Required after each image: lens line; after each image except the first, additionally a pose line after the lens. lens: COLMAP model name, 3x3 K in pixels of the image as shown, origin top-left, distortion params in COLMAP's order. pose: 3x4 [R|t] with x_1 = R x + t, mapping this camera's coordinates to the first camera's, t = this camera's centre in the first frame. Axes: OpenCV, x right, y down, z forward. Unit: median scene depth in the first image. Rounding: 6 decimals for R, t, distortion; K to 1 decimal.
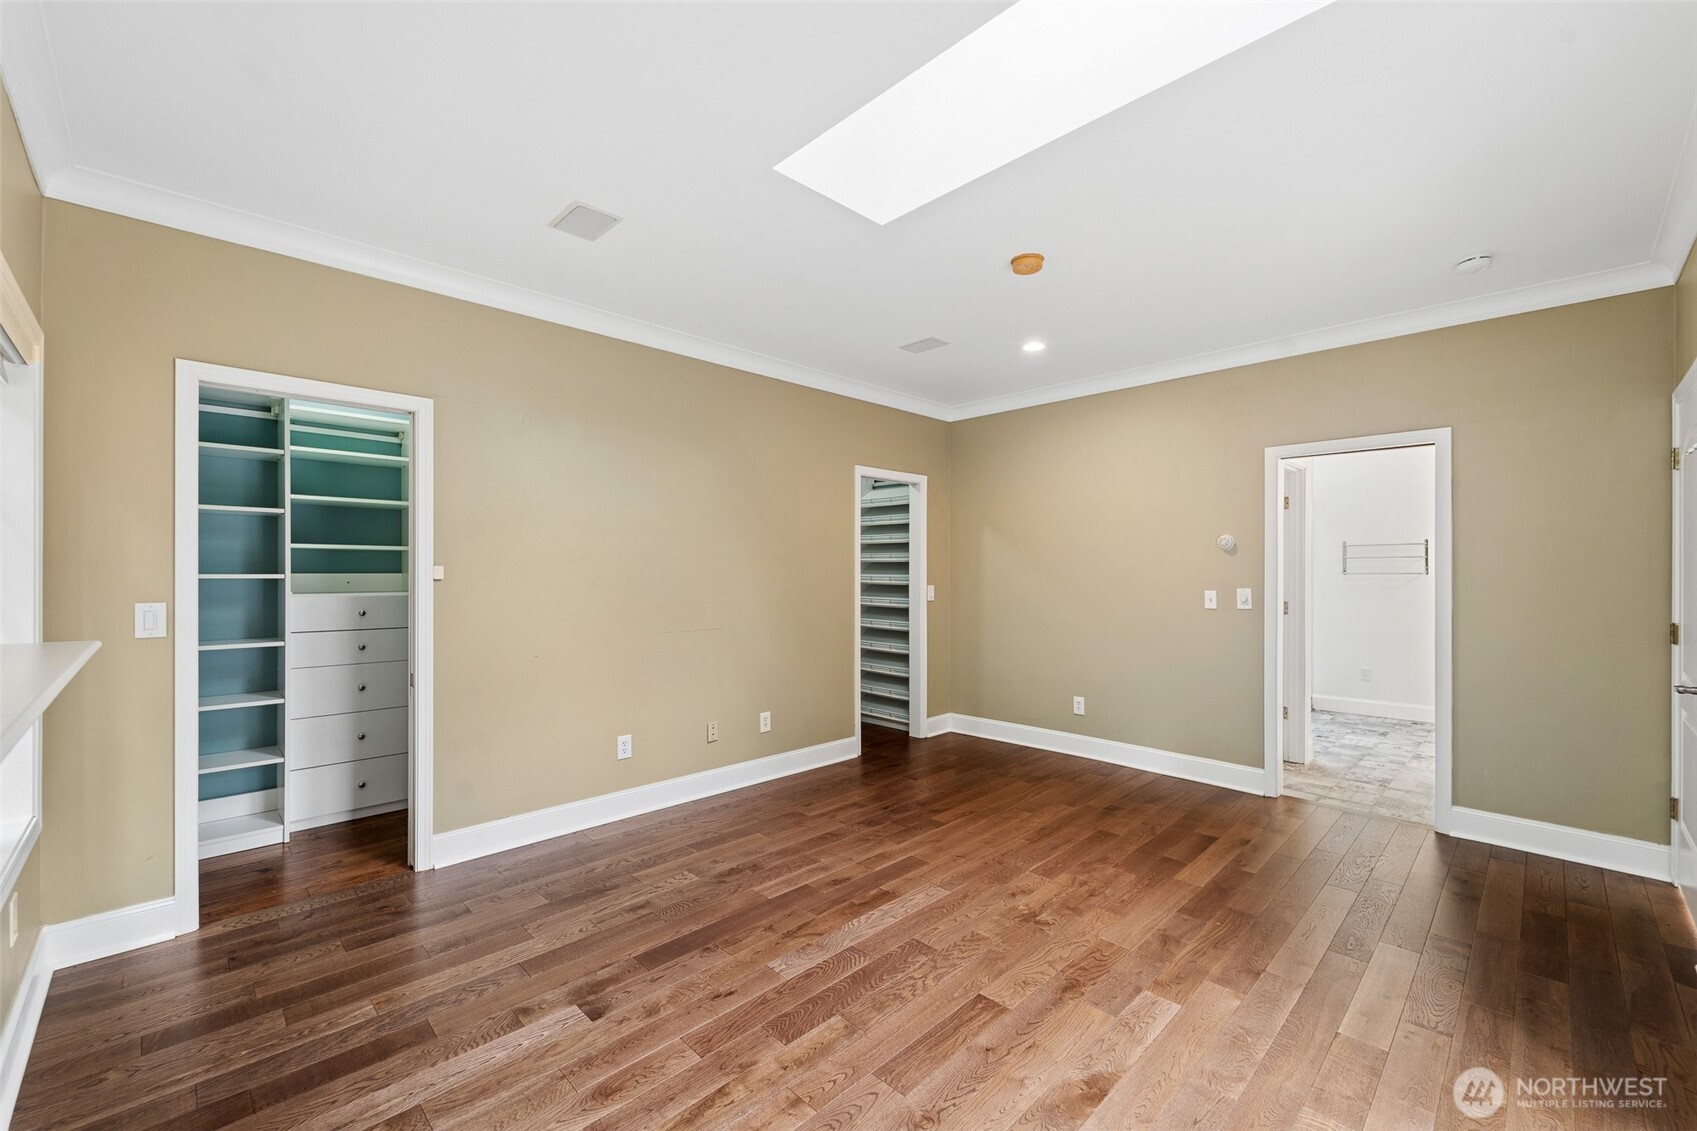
lens RADIAL K [[700.7, 0, 856.3], [0, 700.7, 571.9], [0, 0, 1]] dist [0.008349, -0.000899]
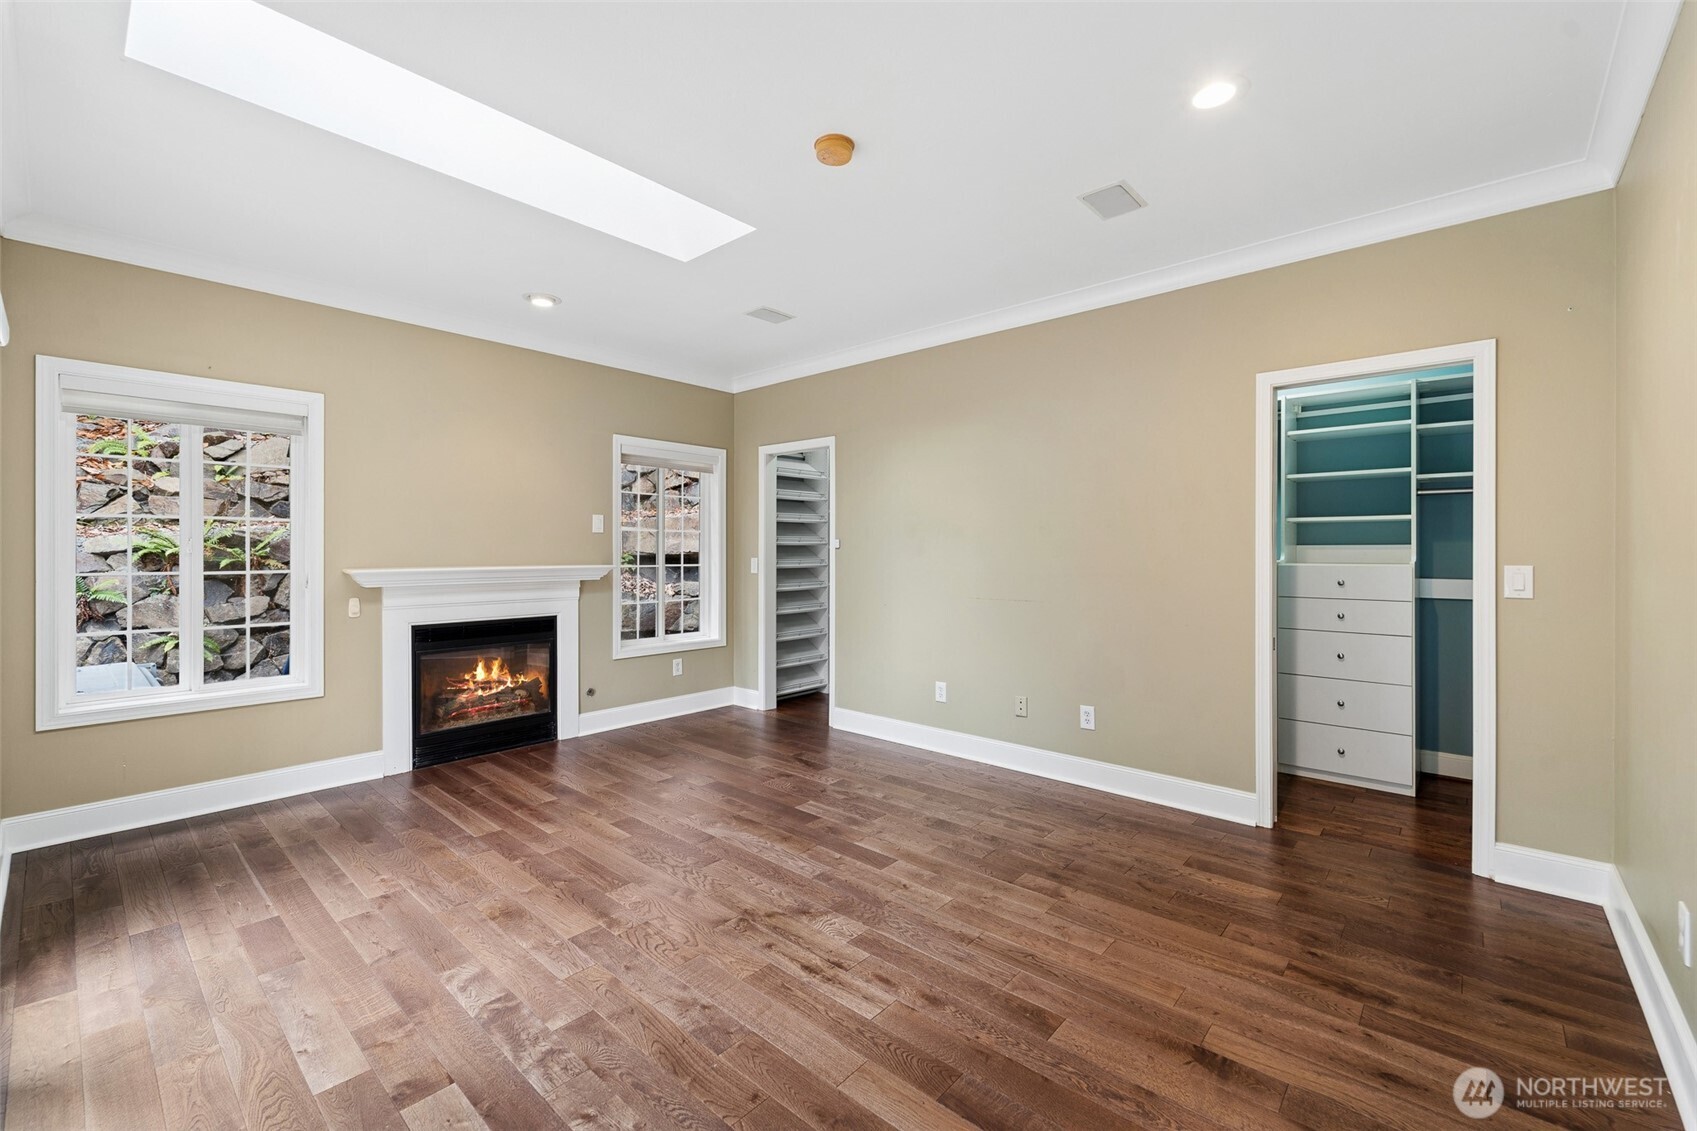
lens RADIAL K [[700.7, 0, 849.2], [0, 700.7, 552.2], [0, 0, 1]] dist [0.008349, -0.000899]
pose [[0.058957, 0.009024, -0.998220, 0.873295], [0.002196, 0.999956, 0.009169, 0.000881], [0.998258, -0.002732, 0.058934, 0.798609]]
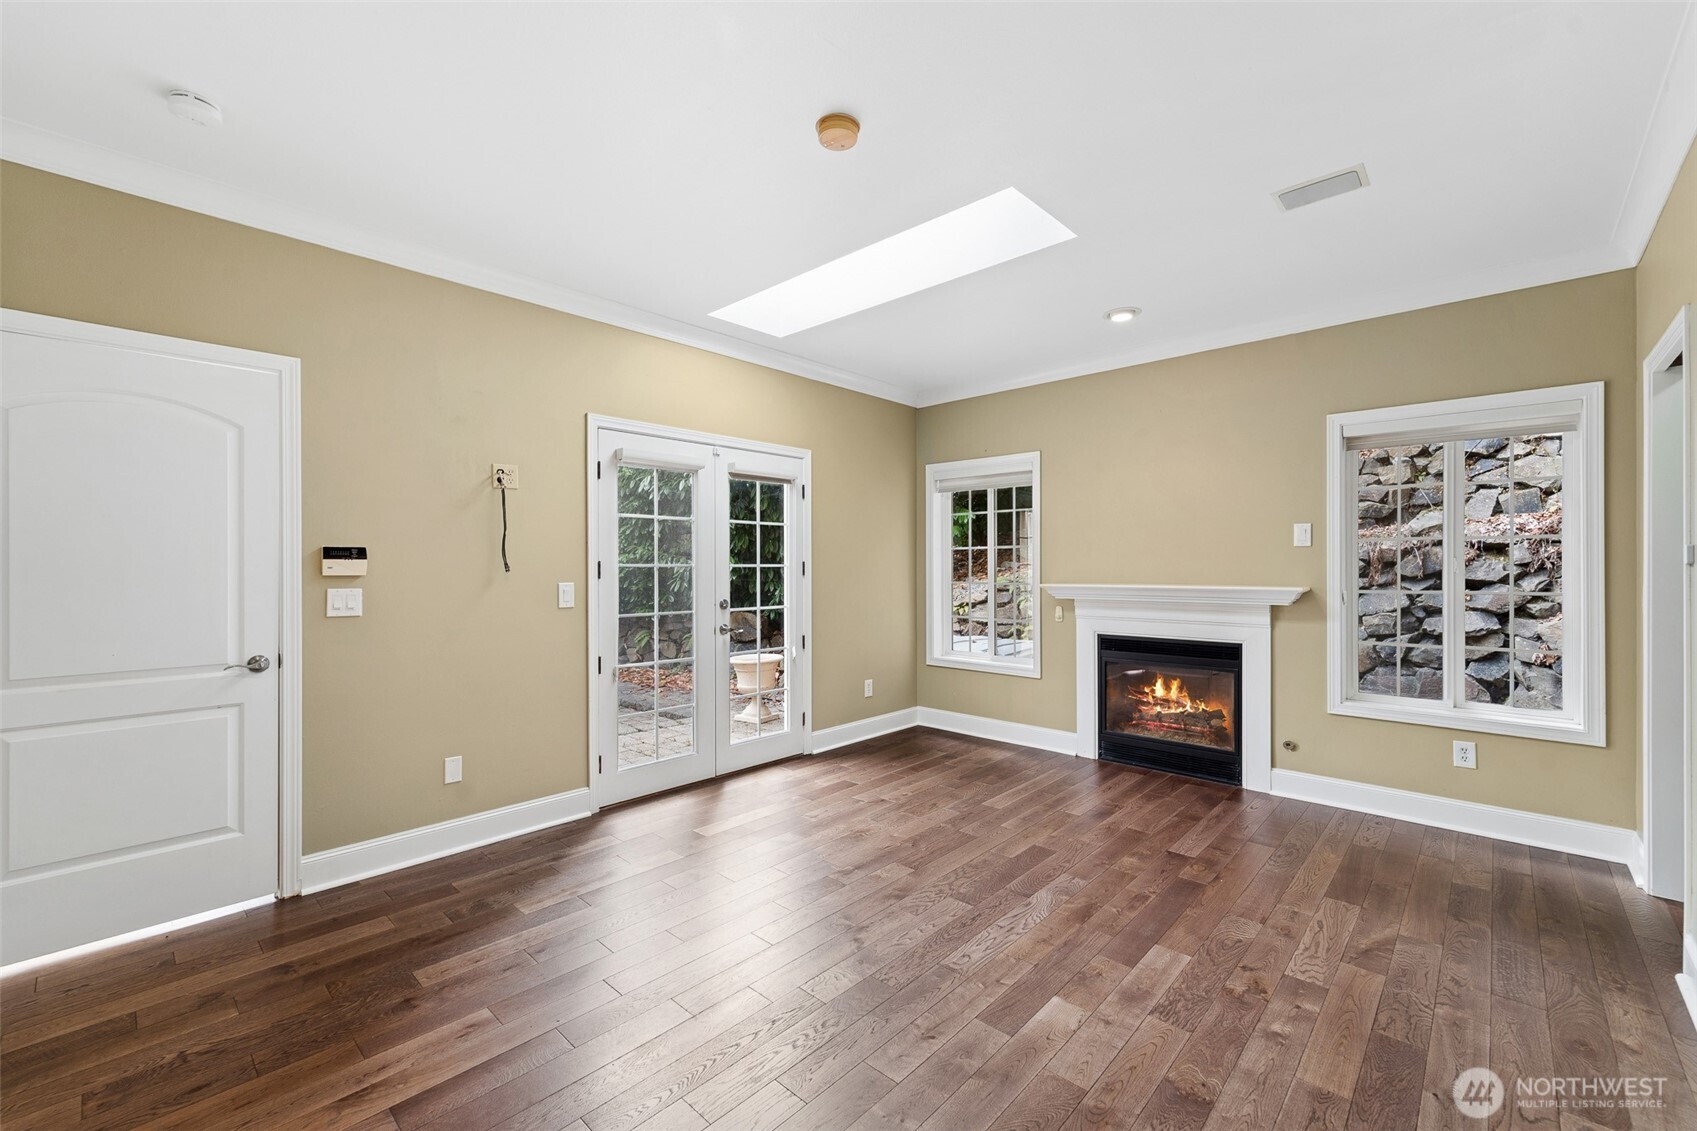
lens RADIAL K [[700.7, 0, 861.8], [0, 700.7, 565.0], [0, 0, 1]] dist [0.008349, -0.000899]
pose [[-0.999266, 0.005789, -0.037862, 0.214974], [0.006113, 0.999946, -0.008444, 0.007939], [0.037811, -0.008670, -0.999247, 1.425631]]
